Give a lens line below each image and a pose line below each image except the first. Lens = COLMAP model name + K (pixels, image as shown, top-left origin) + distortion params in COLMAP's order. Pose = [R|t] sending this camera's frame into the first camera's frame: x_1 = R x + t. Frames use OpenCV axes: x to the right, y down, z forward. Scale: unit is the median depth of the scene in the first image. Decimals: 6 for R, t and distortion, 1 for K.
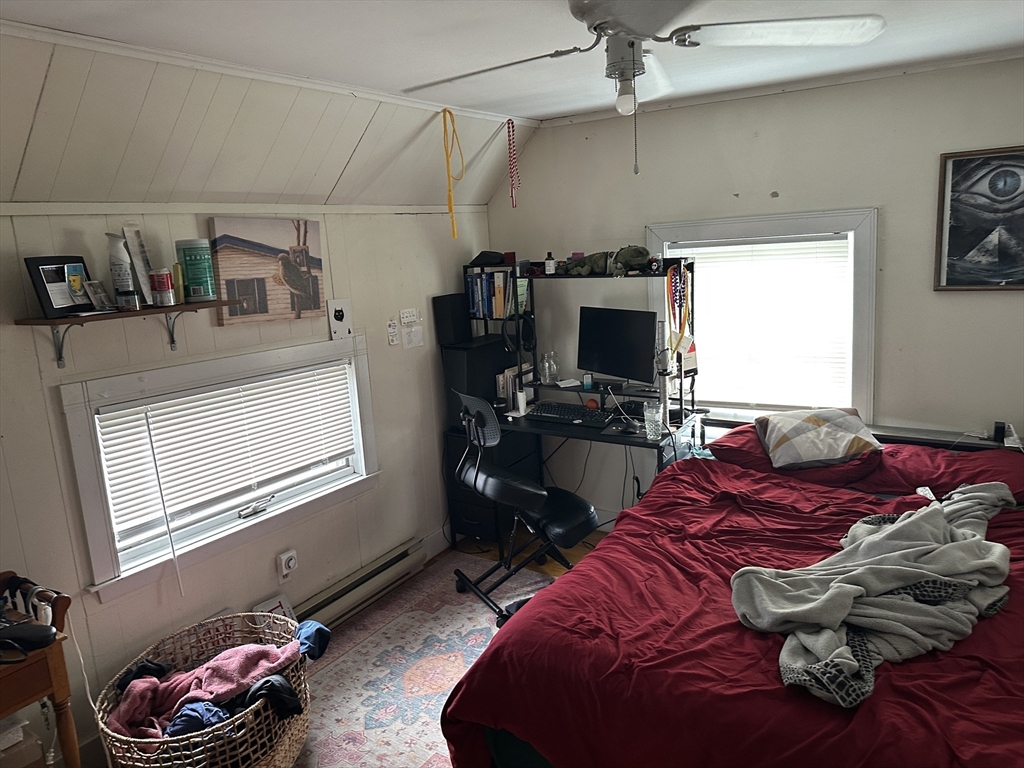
lens RADIAL K [[695.9, 0, 508.0], [0, 695.9, 370.1], [0, 0, 1]] dist [0.064019, -0.110754]
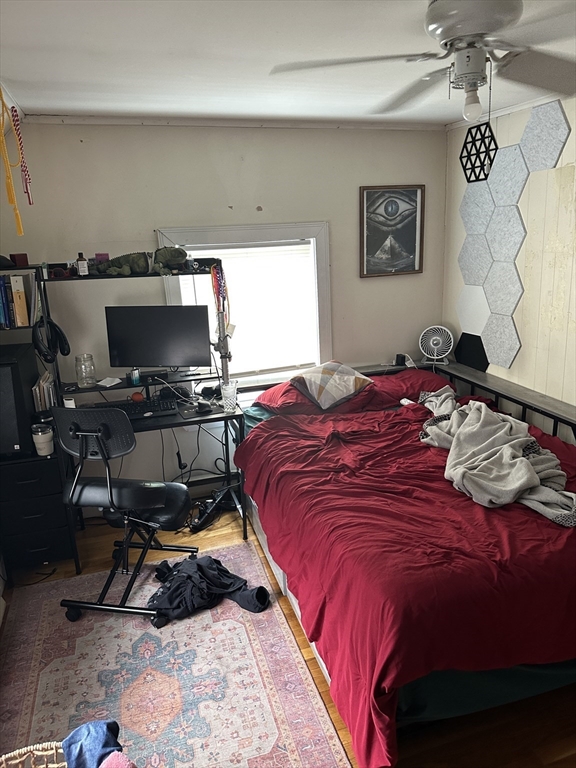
lens RADIAL K [[521.9, 0, 288.0], [0, 521.9, 384.0], [0, 0, 1]] dist [0.064019, -0.110754]
pose [[0.642082, -0.181035, 0.744954, -0.405899], [0.143286, 0.982934, 0.115368, -0.037729], [-0.753127, 0.032666, 0.657064, 0.361169]]
